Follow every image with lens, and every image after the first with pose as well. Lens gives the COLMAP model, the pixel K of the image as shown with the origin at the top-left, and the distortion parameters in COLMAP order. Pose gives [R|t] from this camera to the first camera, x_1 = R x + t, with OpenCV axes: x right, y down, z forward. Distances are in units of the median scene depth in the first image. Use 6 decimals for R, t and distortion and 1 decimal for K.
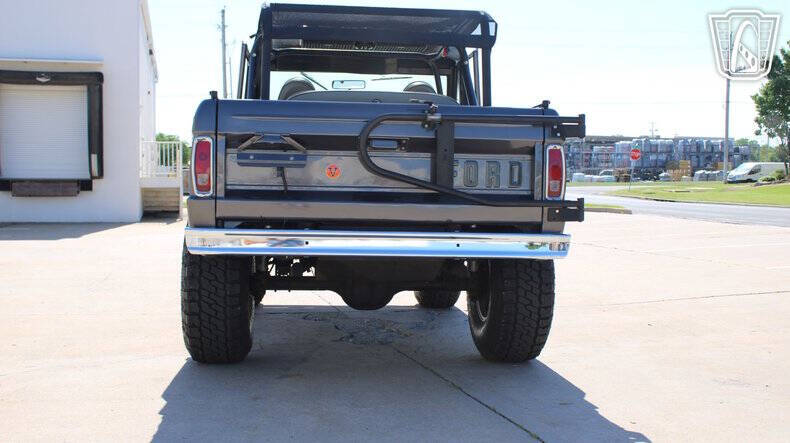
lens RADIAL K [[811.9, 0, 389.6], [0, 811.9, 224.3], [0, 0, 1]] dist [-0.064292, 0.000000]
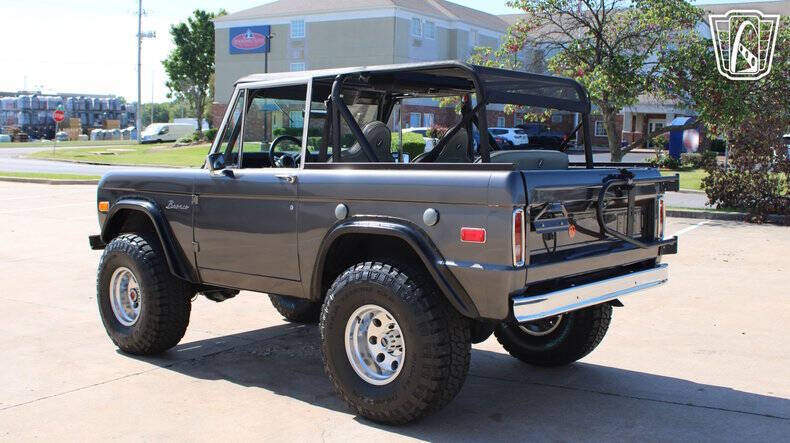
lens RADIAL K [[811.9, 0, 391.1], [0, 811.9, 218.7], [0, 0, 1]] dist [-0.064292, 0.000000]
pose [[0.739541, -0.064333, 0.670030, -0.677163], [0.032740, 0.997682, 0.059656, -0.105602], [-0.672315, -0.022181, 0.739933, 0.221636]]
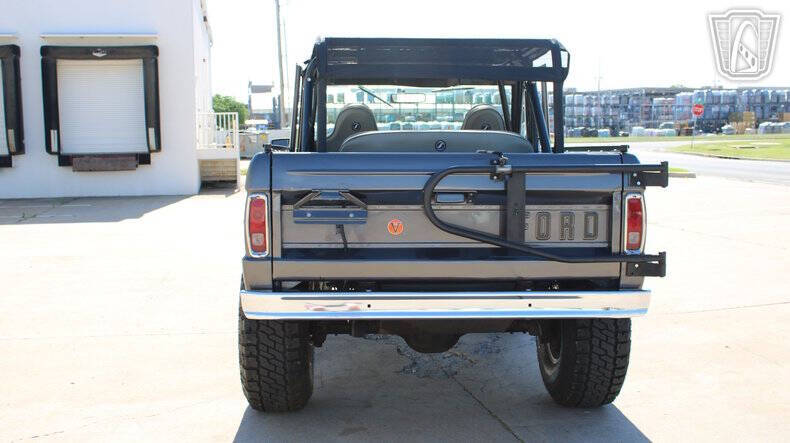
lens RADIAL K [[811.9, 0, 394.2], [0, 811.9, 223.2], [0, 0, 1]] dist [-0.064292, 0.000000]
pose [[0.997914, -0.009088, -0.063915, -0.007284], [0.012505, 0.998502, 0.053267, -0.079534], [0.063336, -0.053956, 0.996533, 0.042731]]
